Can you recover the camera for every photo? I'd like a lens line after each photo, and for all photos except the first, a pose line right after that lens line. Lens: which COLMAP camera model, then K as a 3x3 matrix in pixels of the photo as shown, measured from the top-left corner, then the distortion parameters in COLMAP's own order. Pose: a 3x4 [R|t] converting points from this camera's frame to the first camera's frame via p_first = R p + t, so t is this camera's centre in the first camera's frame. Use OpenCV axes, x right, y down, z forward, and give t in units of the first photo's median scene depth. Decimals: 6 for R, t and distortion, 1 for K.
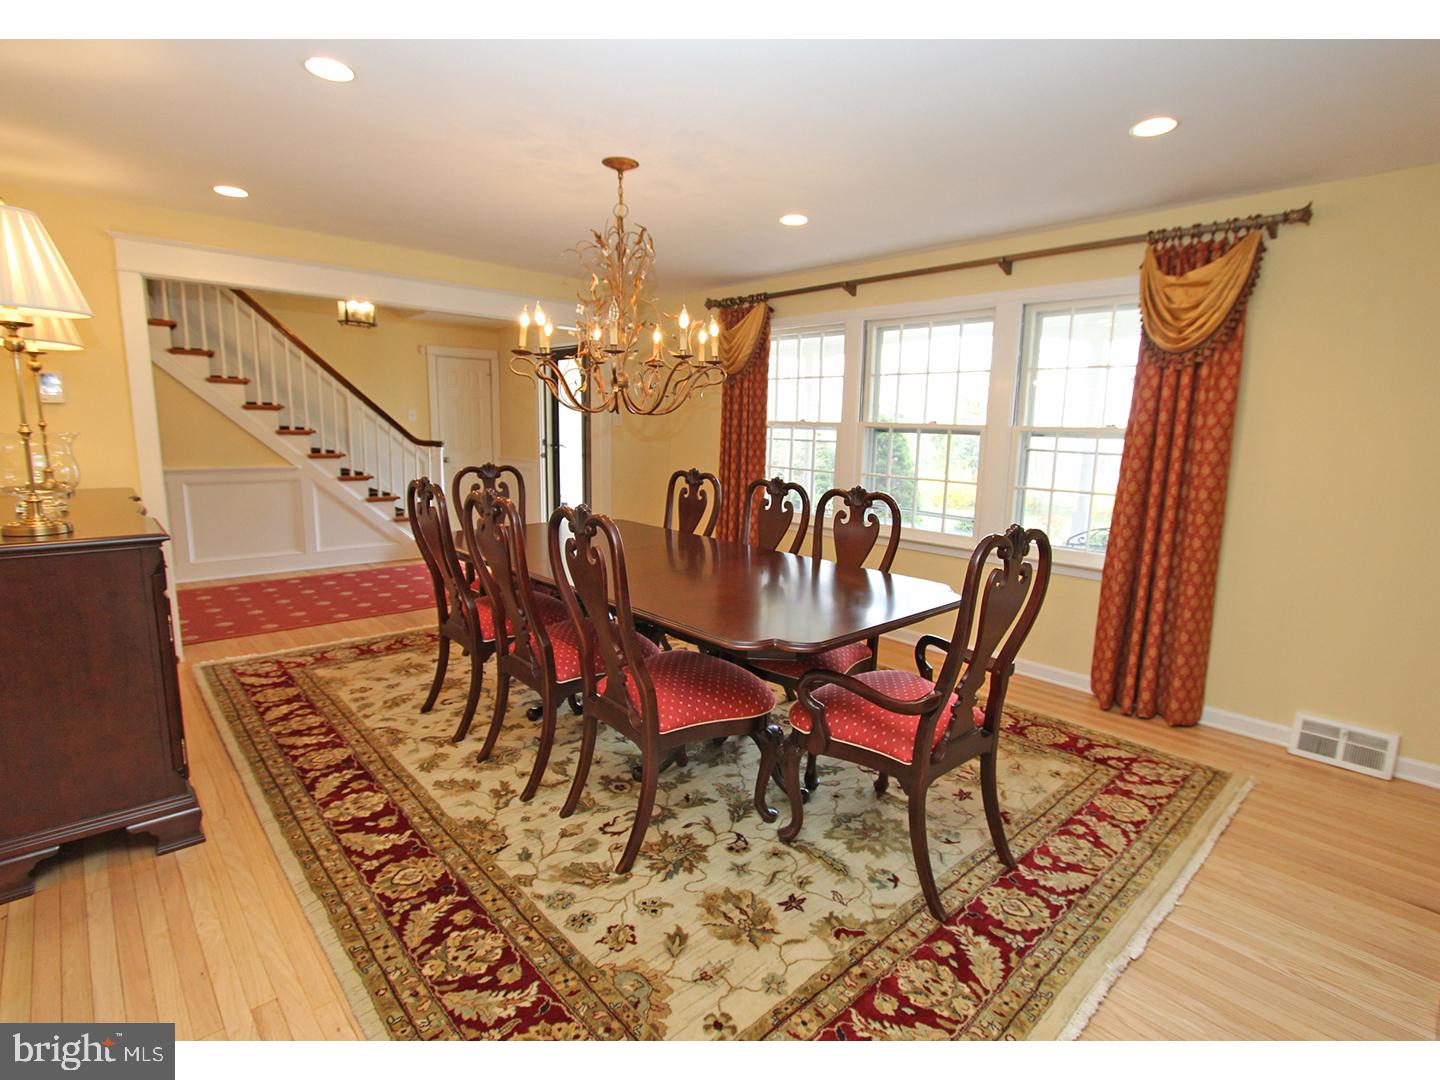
lens RADIAL K [[681.9, 0, 720.7], [0, 681.9, 538.7], [0, 0, 1]] dist [-0.015587, 0.002912]
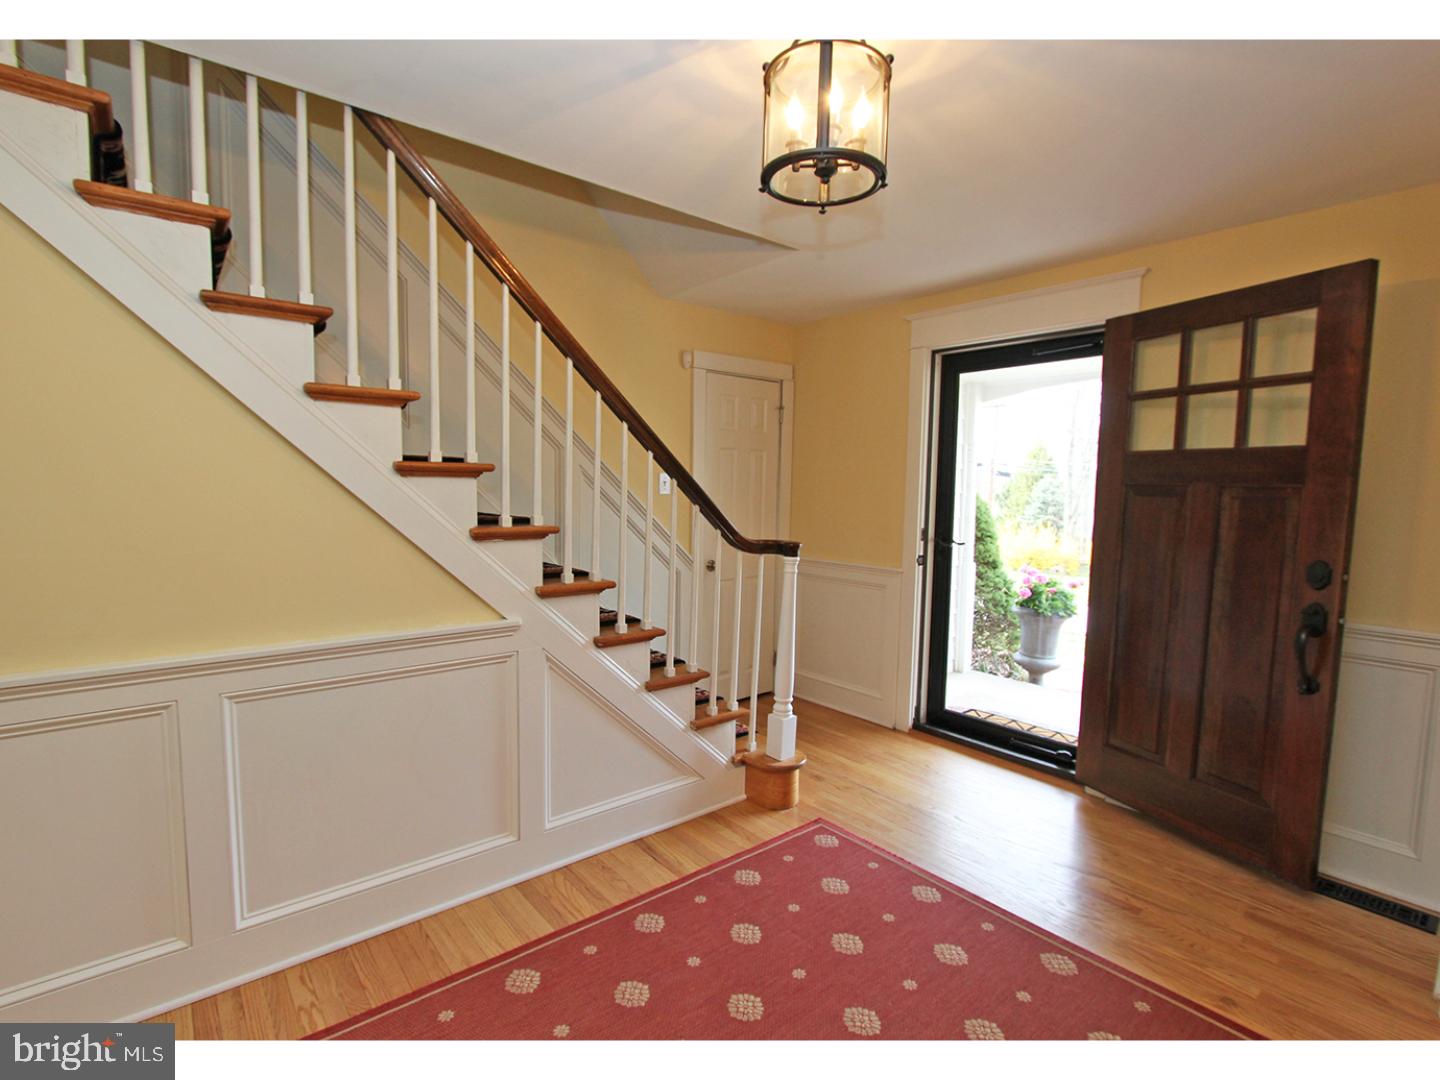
lens RADIAL K [[681.9, 0, 718.4], [0, 681.9, 541.3], [0, 0, 1]] dist [-0.015587, 0.002912]
pose [[0.997309, 0.004189, -0.073193, -0.457327], [-0.009781, 0.997043, -0.076220, -0.117175], [0.072658, 0.076730, 0.994401, 0.590660]]
